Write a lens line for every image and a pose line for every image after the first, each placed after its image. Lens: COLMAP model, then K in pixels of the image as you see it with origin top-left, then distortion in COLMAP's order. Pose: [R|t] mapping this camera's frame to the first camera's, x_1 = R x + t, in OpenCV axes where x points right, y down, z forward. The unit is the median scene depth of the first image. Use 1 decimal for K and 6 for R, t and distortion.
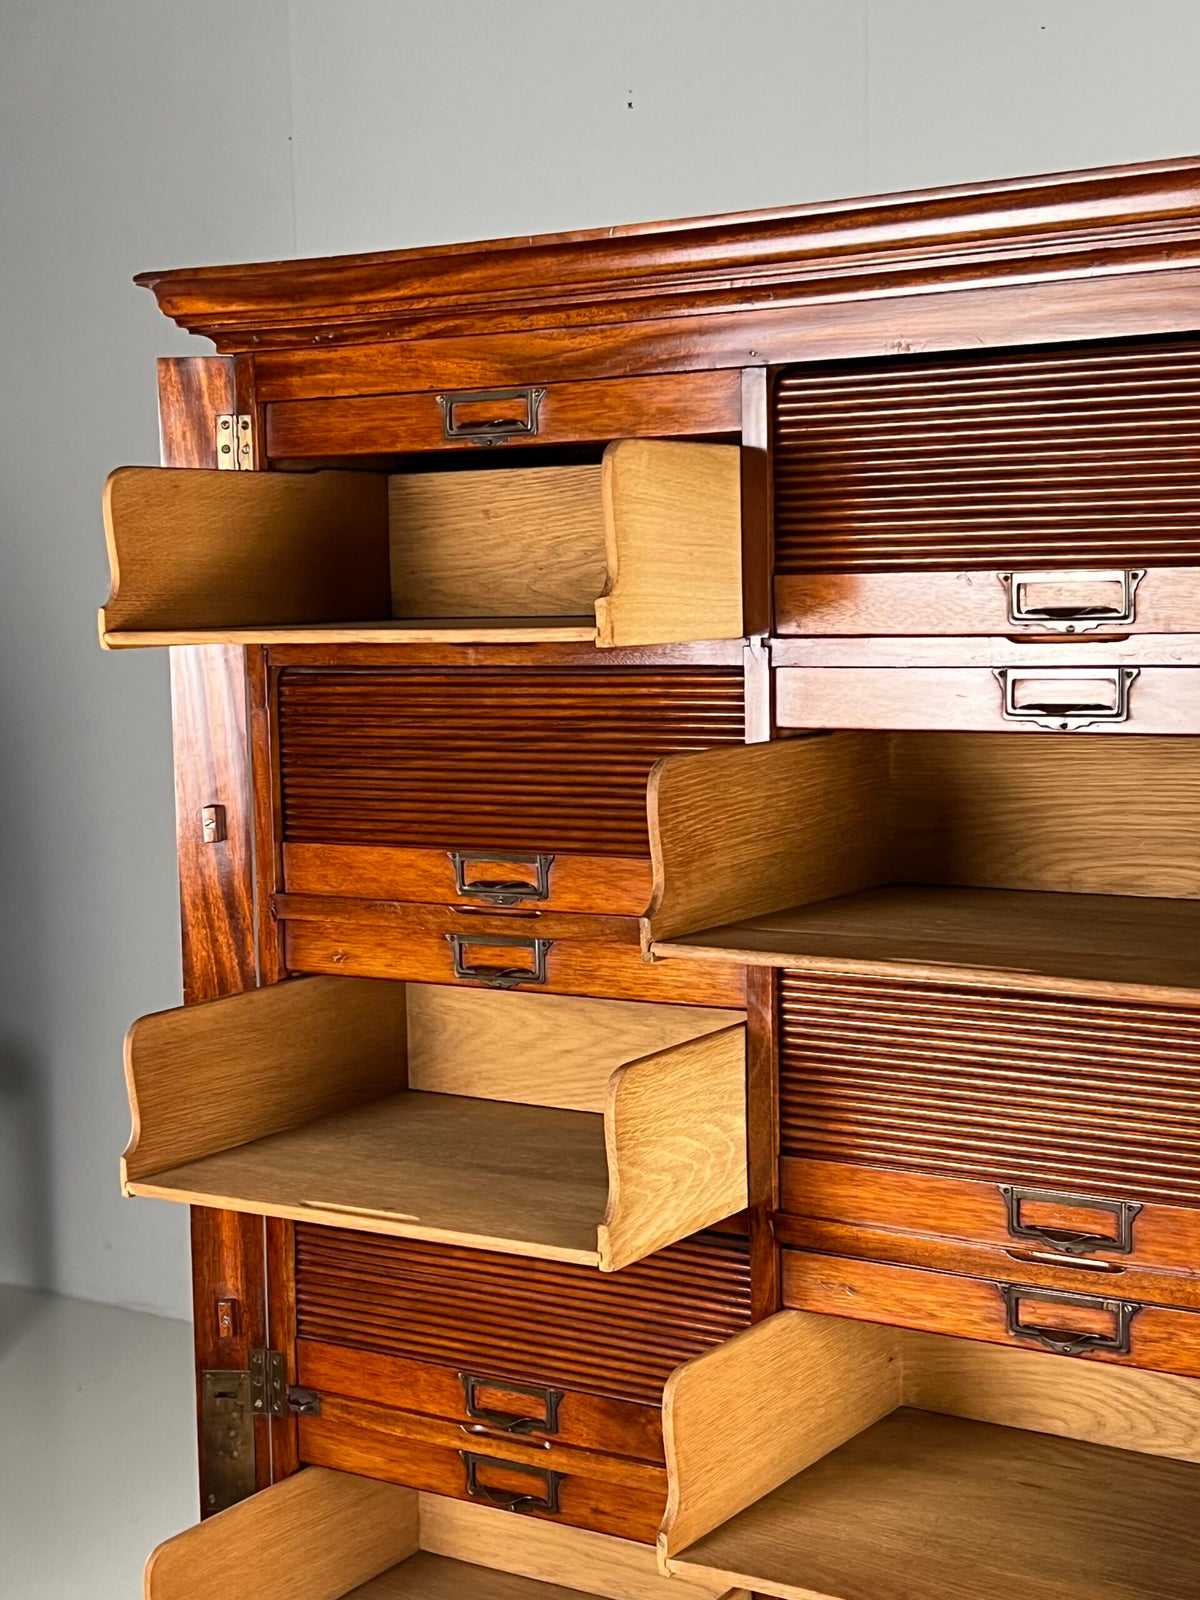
lens RADIAL K [[2378.3, 0, 600.0], [0, 2378.3, 800.0], [0, 0, 1]] dist [0.287451, -1.264203]
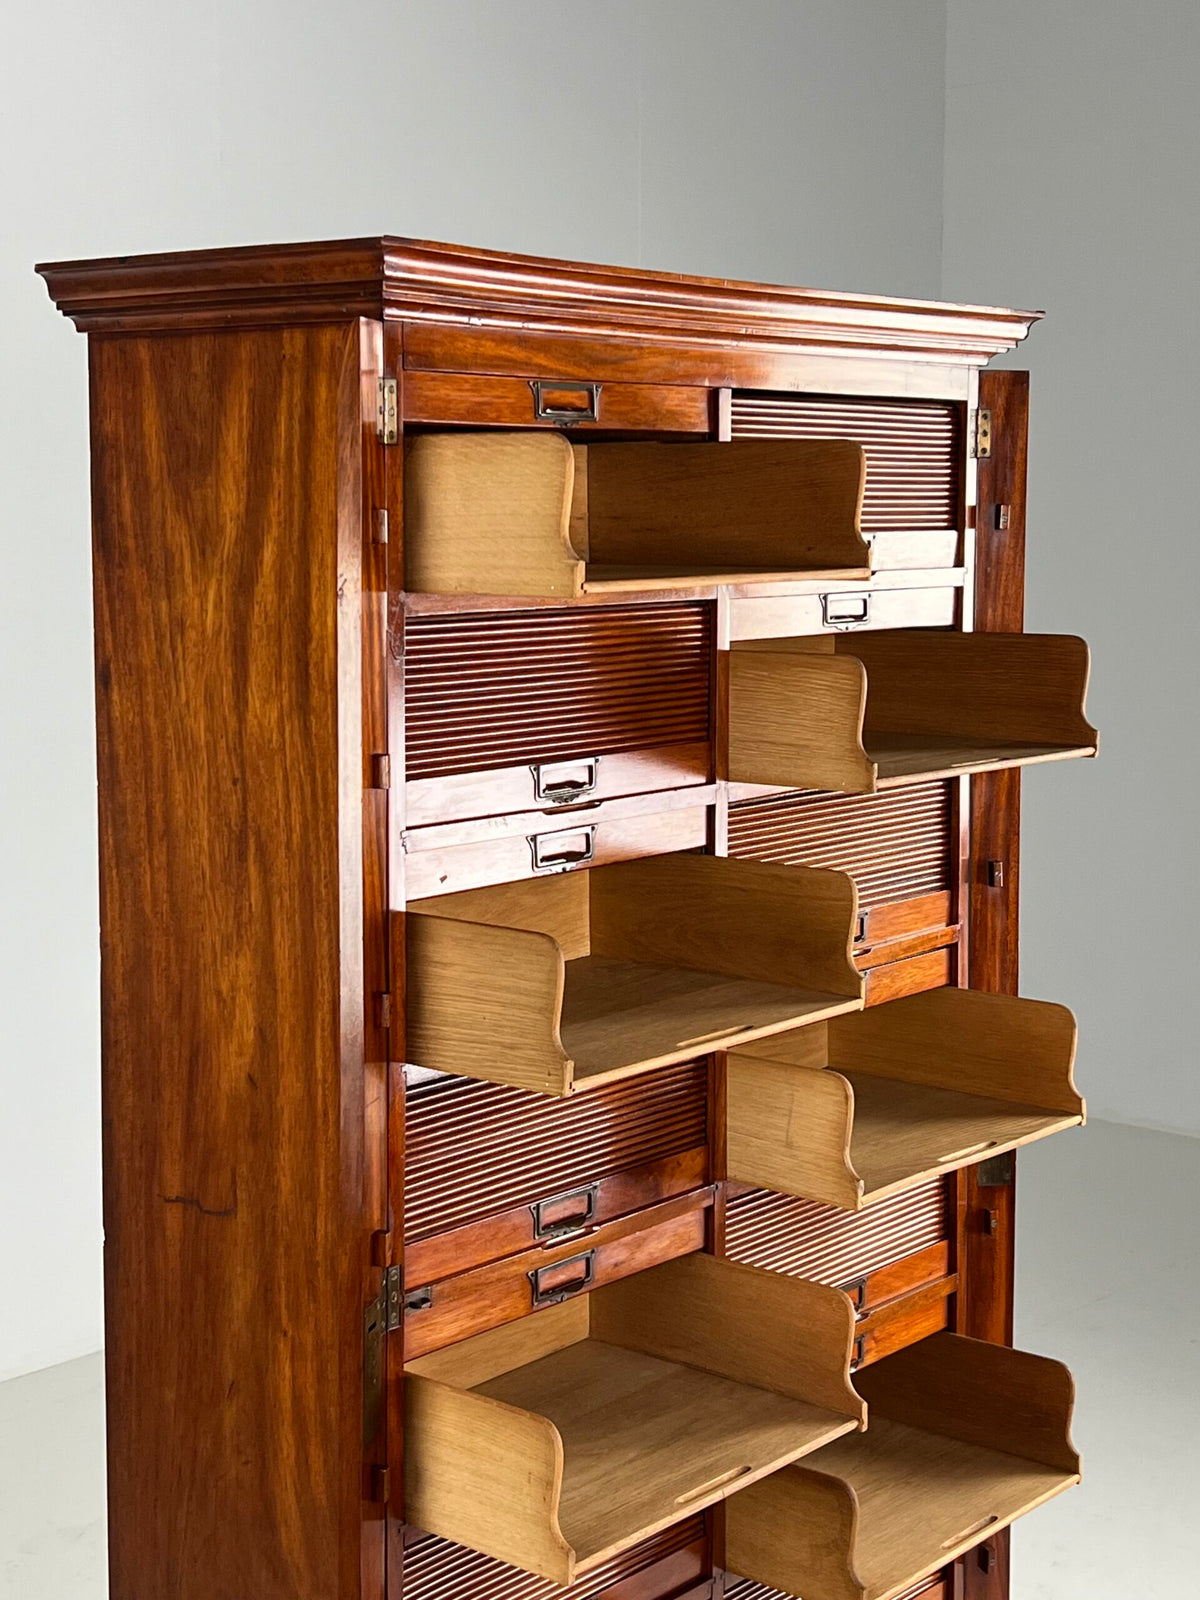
lens RADIAL K [[2373.1, 0, 595.1], [0, 2373.1, 775.5], [0, 0, 1]] dist [0.214976, -0.791926]
pose [[0.134362, -0.089447, 0.986887, -1.207548], [0.095548, 0.992447, 0.076942, -0.060783], [-0.986315, 0.083957, 0.141893, 0.791409]]
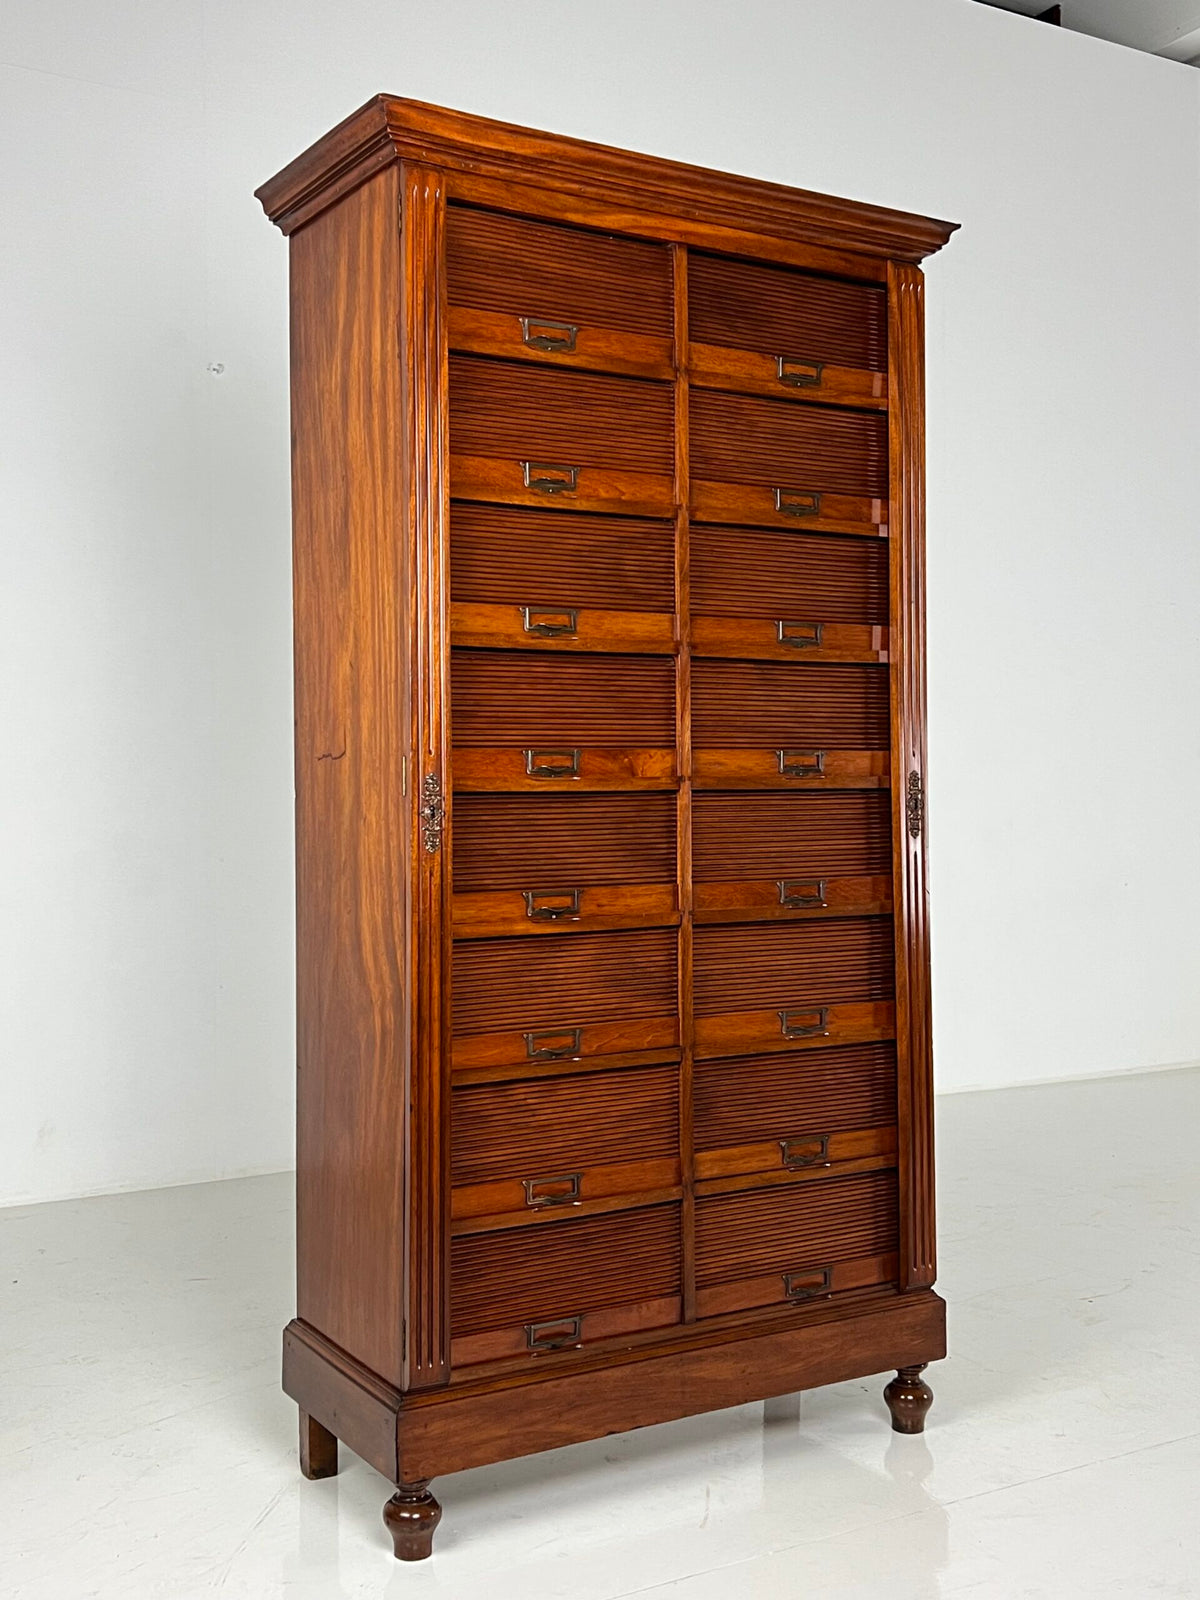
lens RADIAL K [[1701.5, 0, 580.0], [0, 1701.5, 794.1], [0, 0, 1]] dist [0.185019, -0.554478]
pose [[0.429240, 0.019932, 0.902970, -1.220595], [0.090613, 0.993762, -0.065011, 0.362539], [-0.898633, 0.109726, 0.424756, 0.418357]]
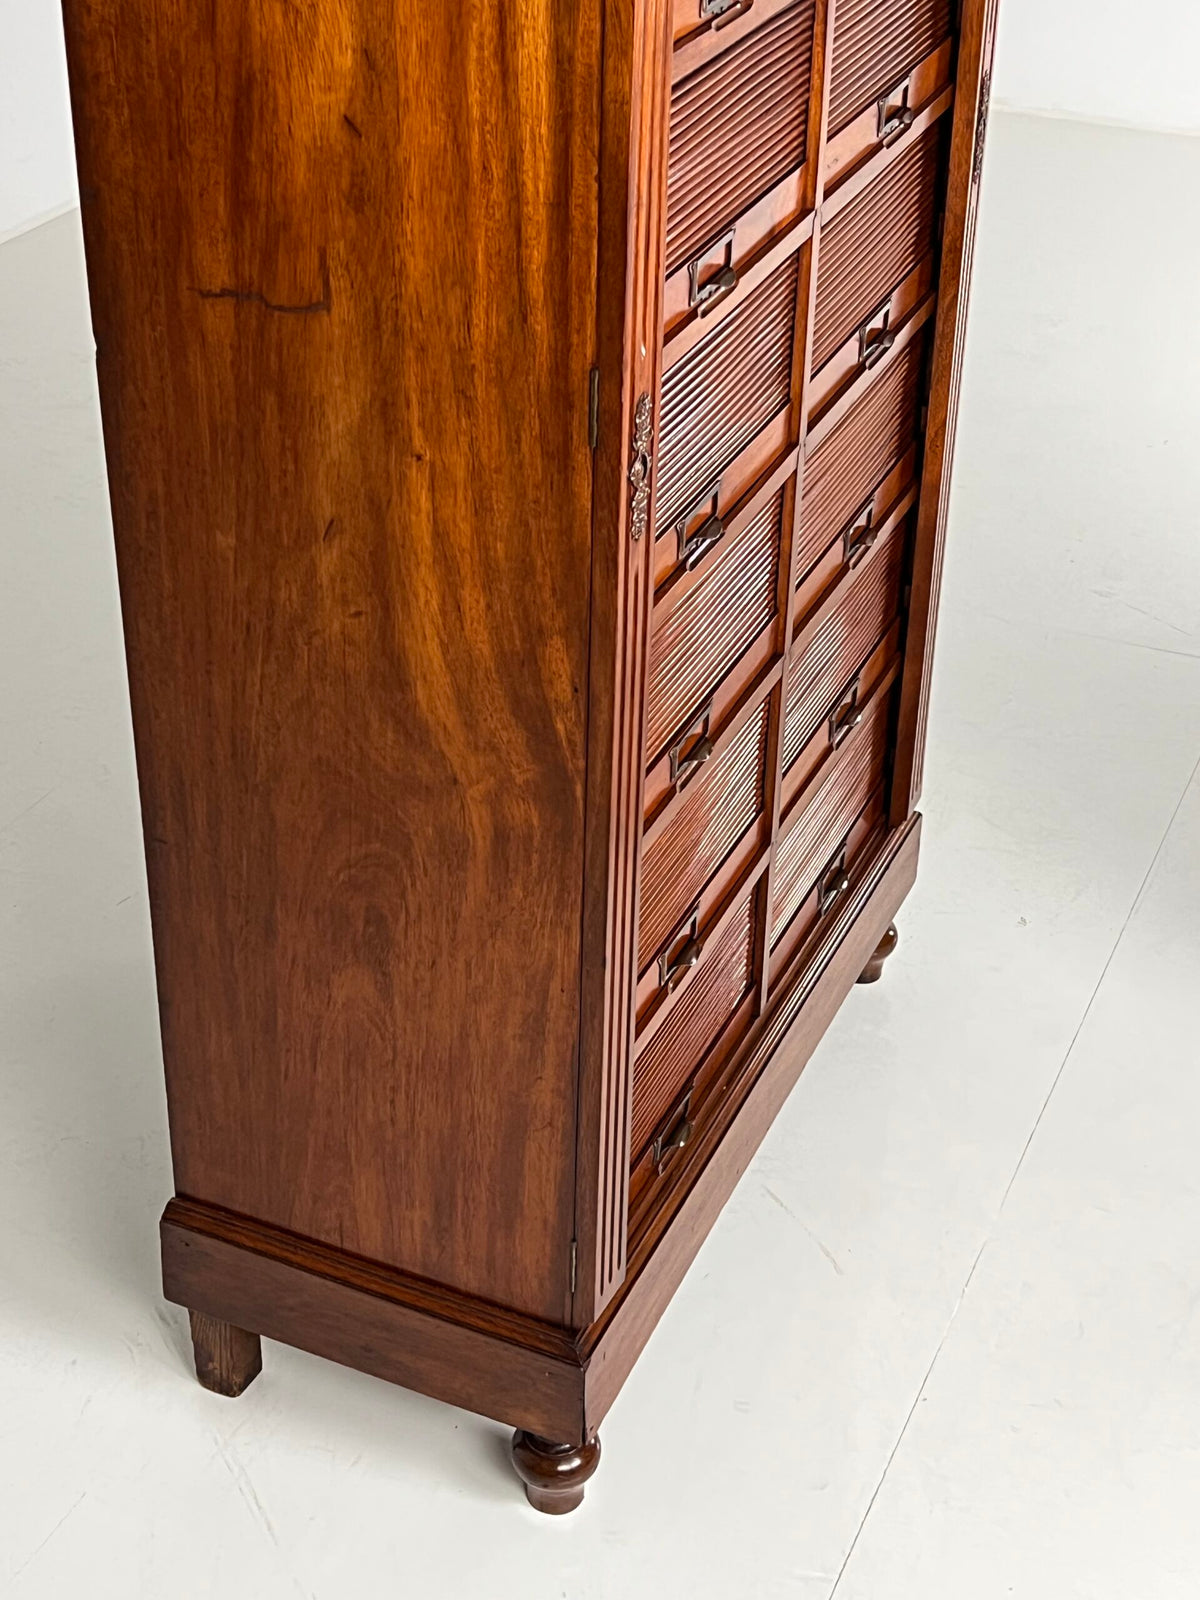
lens RADIAL K [[2373.1, 0, 595.1], [0, 2373.1, 775.5], [0, 0, 1]] dist [0.214976, -0.791926]
pose [[-0.180004, -0.493336, 0.851010, -0.939359], [0.084116, 0.854253, 0.513008, -0.069742], [-0.980063, 0.163927, -0.112272, 1.181655]]
